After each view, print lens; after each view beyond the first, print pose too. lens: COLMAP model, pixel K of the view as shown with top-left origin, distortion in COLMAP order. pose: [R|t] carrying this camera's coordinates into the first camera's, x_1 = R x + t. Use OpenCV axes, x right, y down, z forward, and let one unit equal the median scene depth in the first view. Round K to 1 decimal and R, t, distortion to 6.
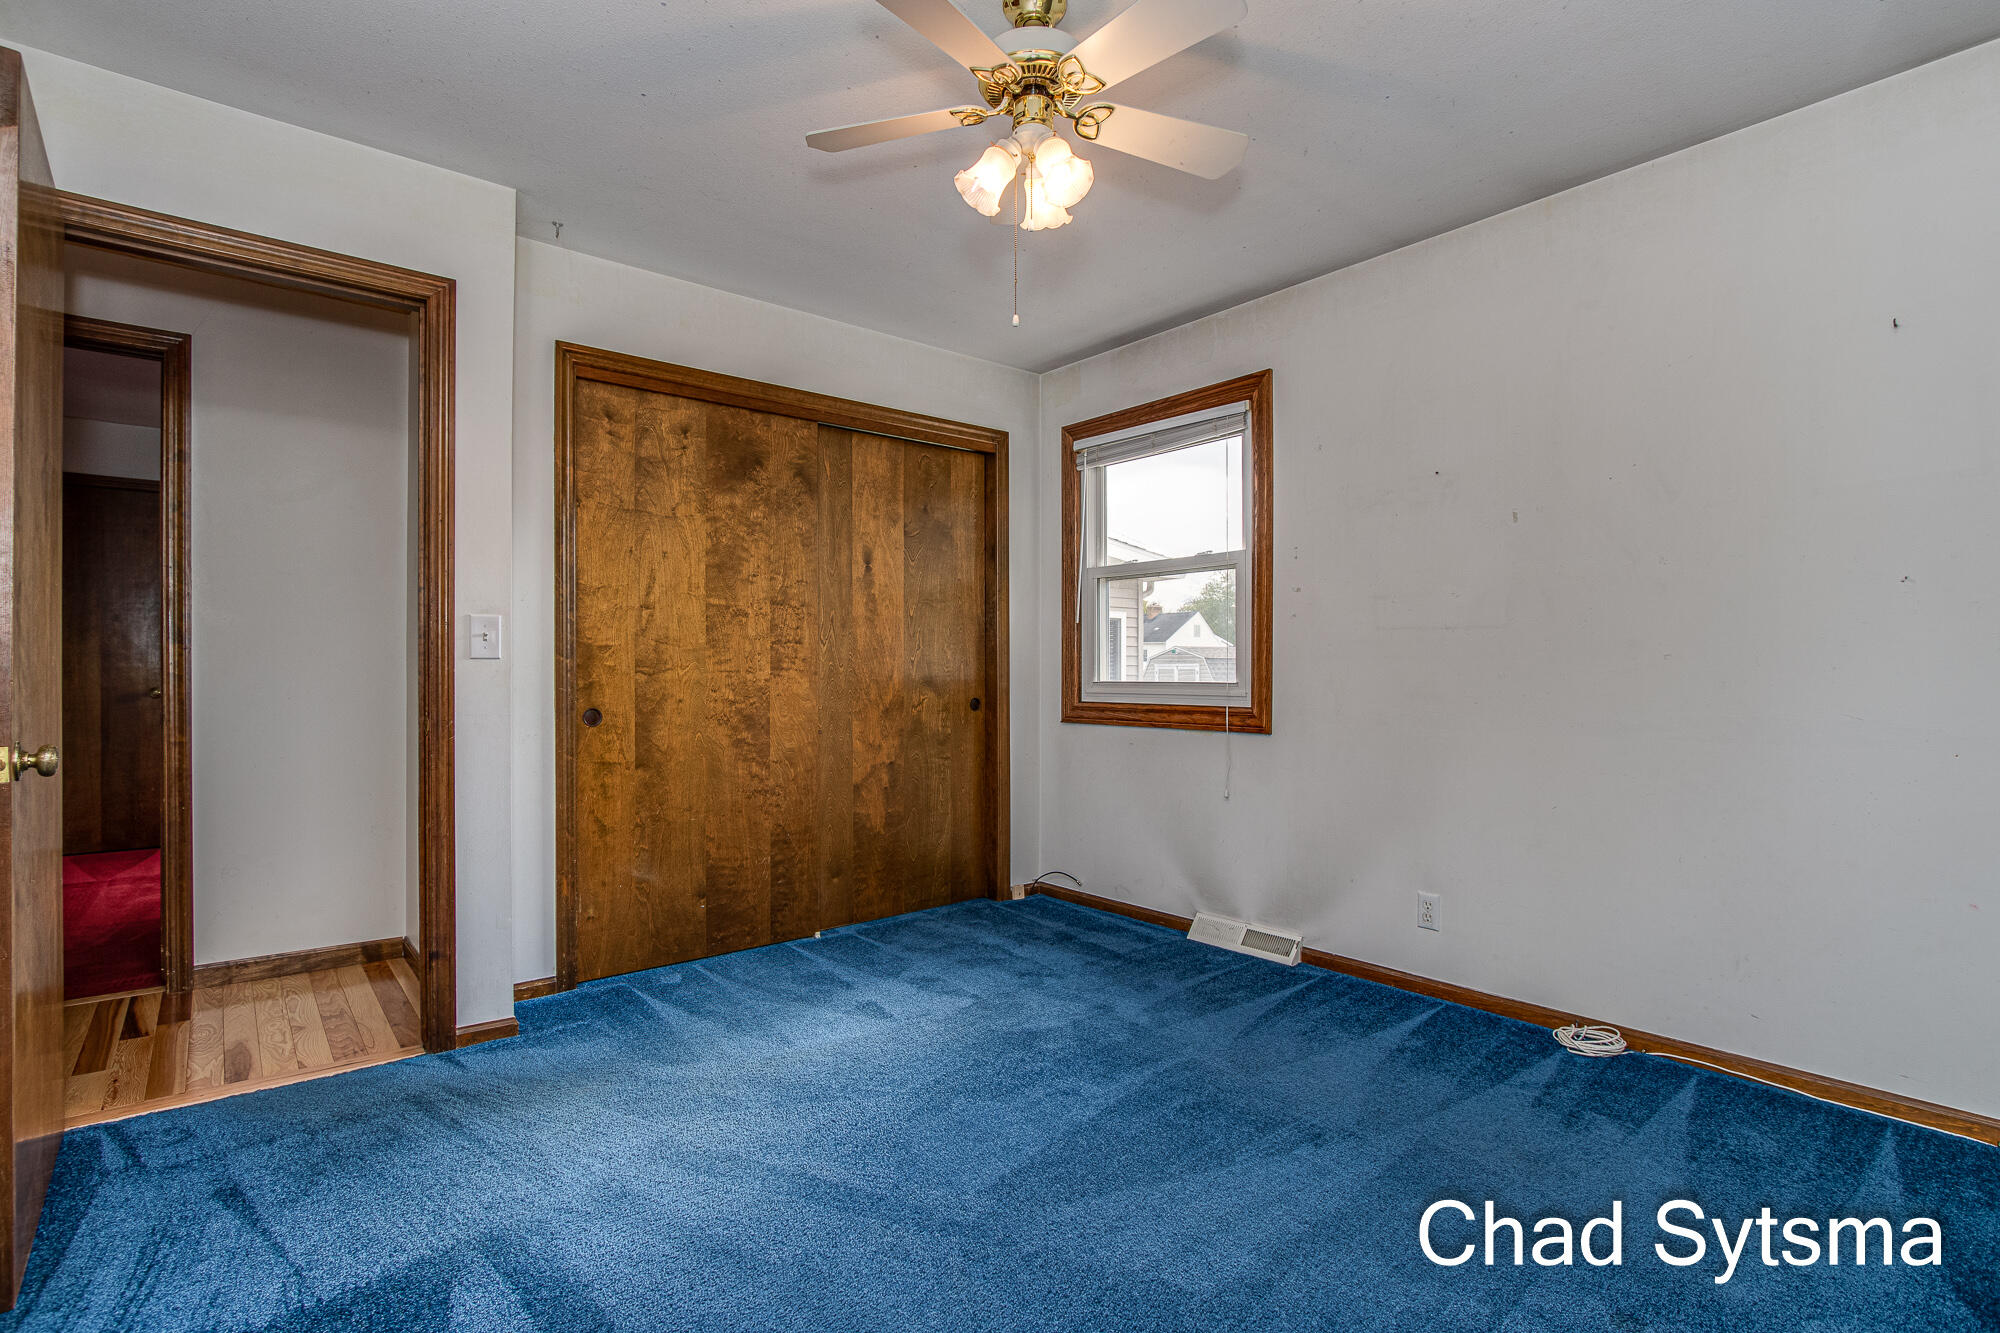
lens RADIAL K [[941.2, 0, 978.6], [0, 941.2, 670.4], [0, 0, 1]] dist [-0.019959, 0.000146]
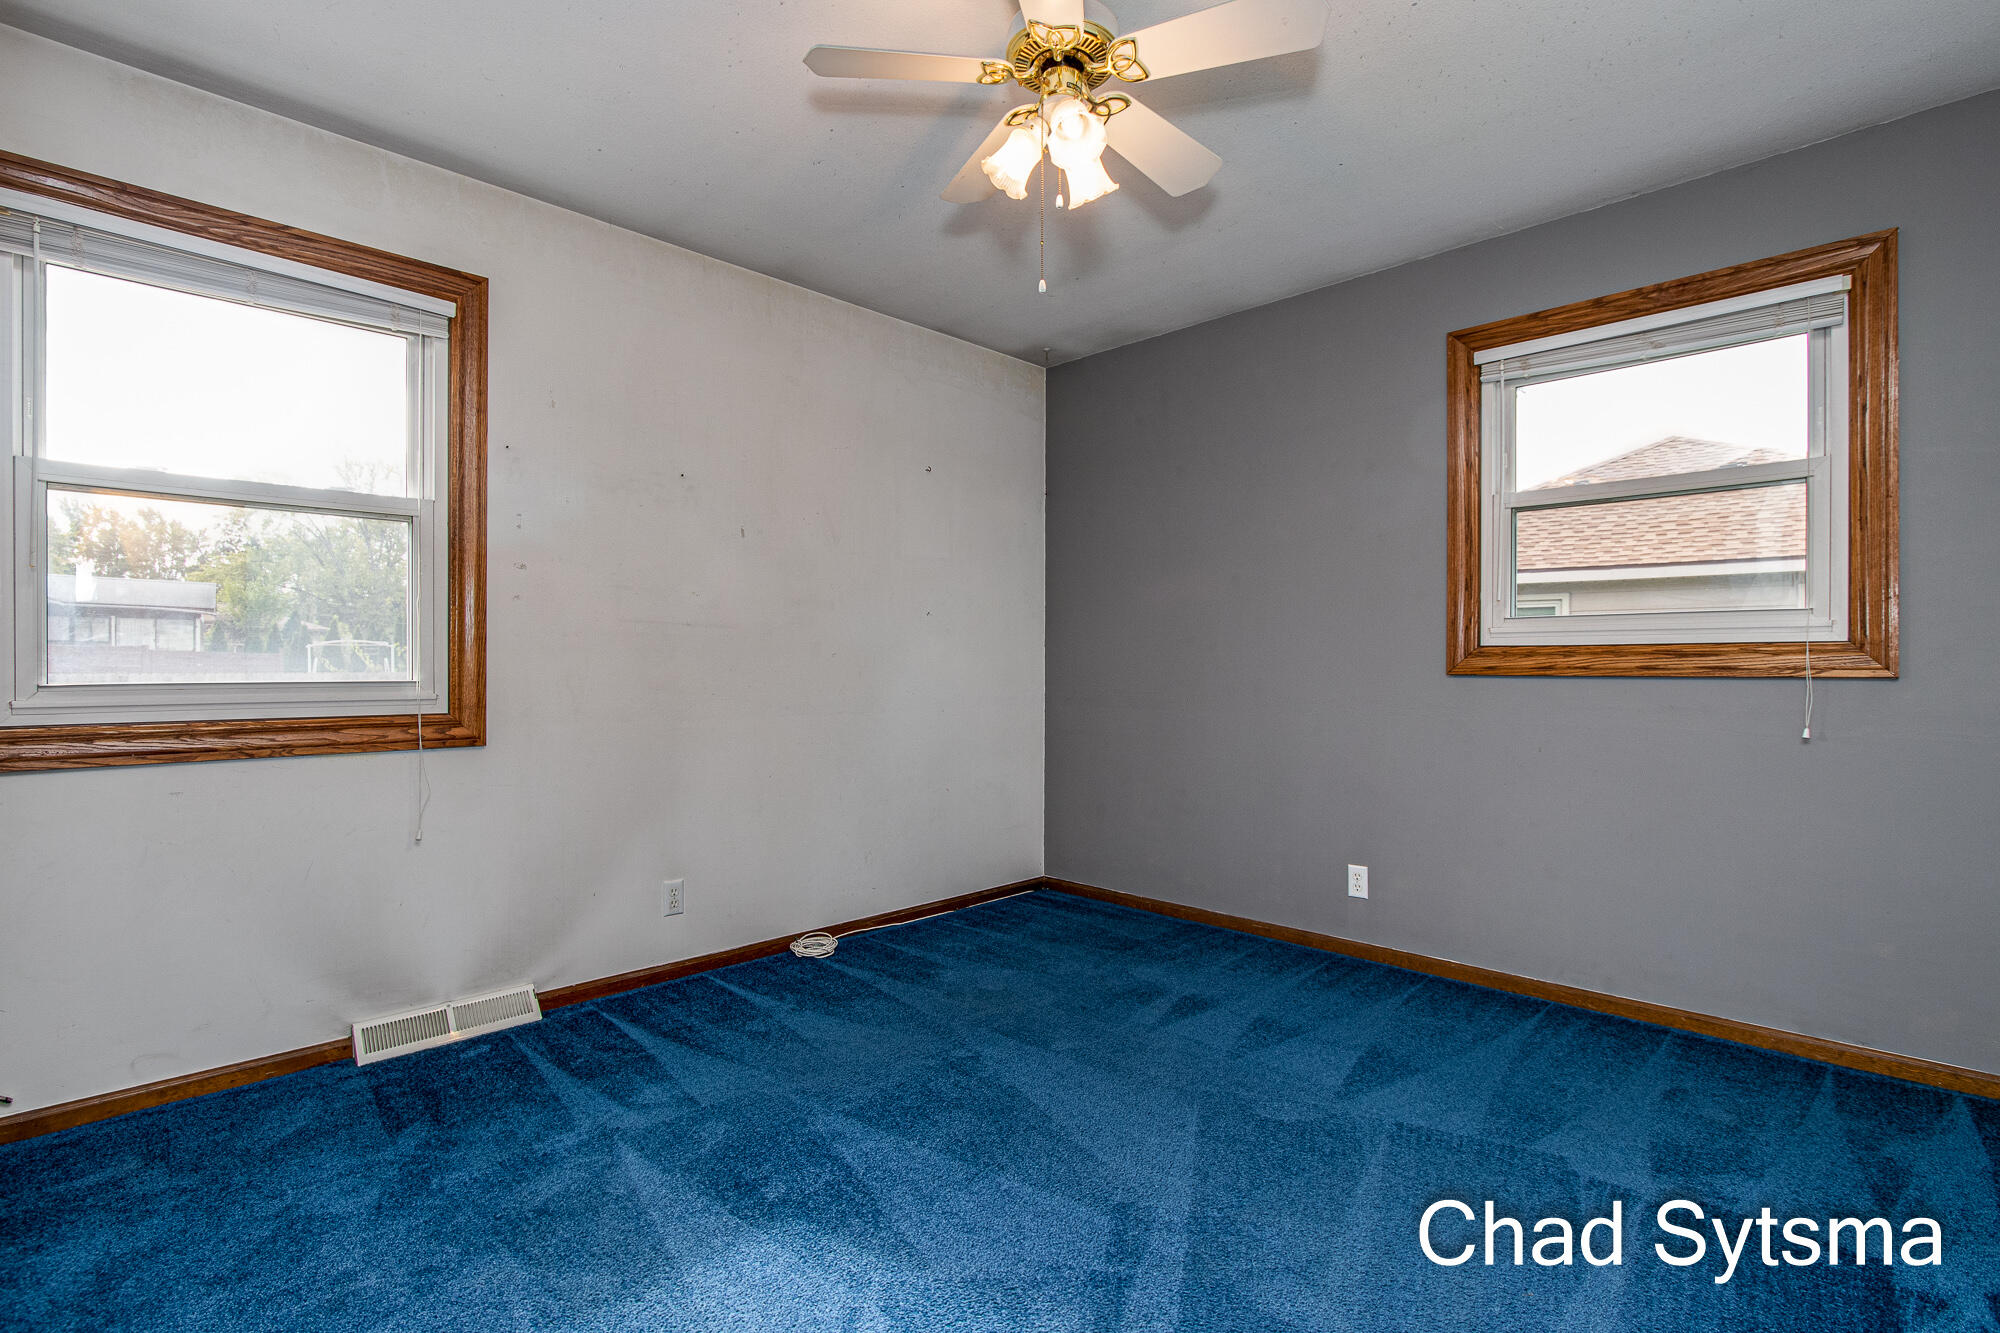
lens RADIAL K [[941.2, 0, 978.6], [0, 941.2, 670.4], [0, 0, 1]] dist [-0.019959, 0.000146]
pose [[-0.098645, -0.006716, 0.995100, -0.499355], [-0.003195, 0.999974, 0.006432, -0.000988], [-0.995118, -0.002545, -0.098664, 0.659086]]
